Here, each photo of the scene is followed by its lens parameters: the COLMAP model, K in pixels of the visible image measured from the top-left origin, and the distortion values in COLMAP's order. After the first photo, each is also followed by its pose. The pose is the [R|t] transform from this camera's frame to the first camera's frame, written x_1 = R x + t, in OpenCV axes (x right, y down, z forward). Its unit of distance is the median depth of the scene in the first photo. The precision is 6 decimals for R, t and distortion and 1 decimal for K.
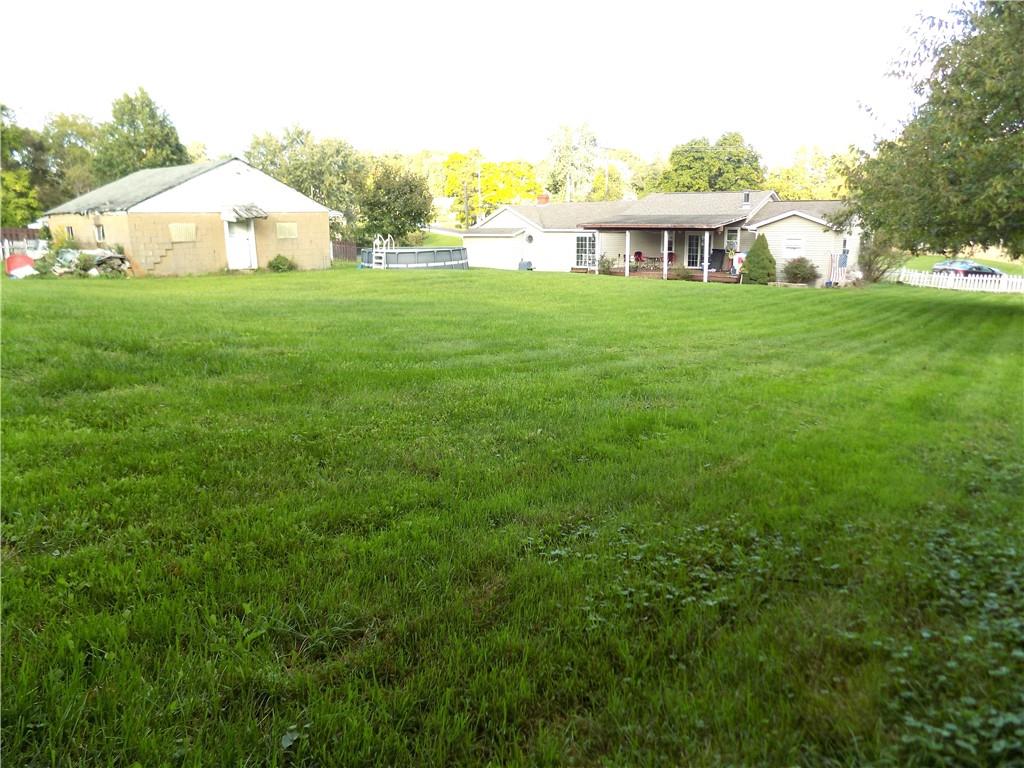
lens RADIAL K [[677.8, 0, 512.0], [0, 677.8, 384.0], [0, 0, 1]] dist [-0.081187, -0.000304]
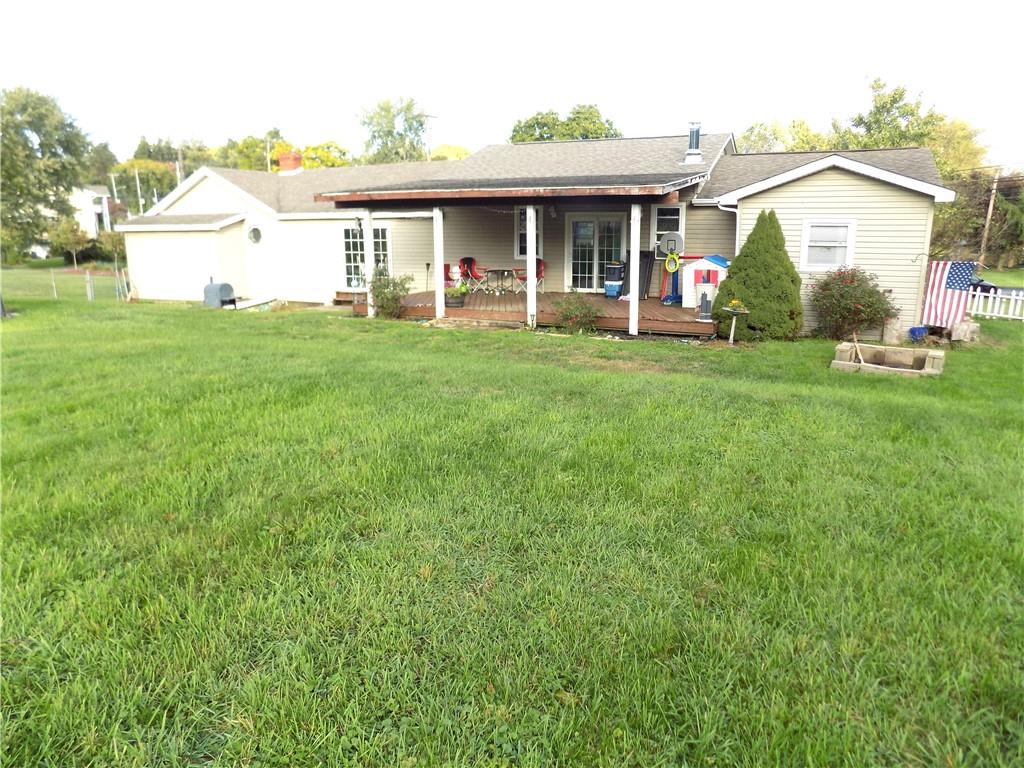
lens RADIAL K [[677.8, 0, 512.0], [0, 677.8, 384.0], [0, 0, 1]] dist [-0.081187, -0.000304]
pose [[0.973518, -0.047114, 0.223703, 0.113924], [0.048021, 0.998845, 0.001387, -0.113571], [-0.223510, 0.009393, 0.974656, 0.564811]]
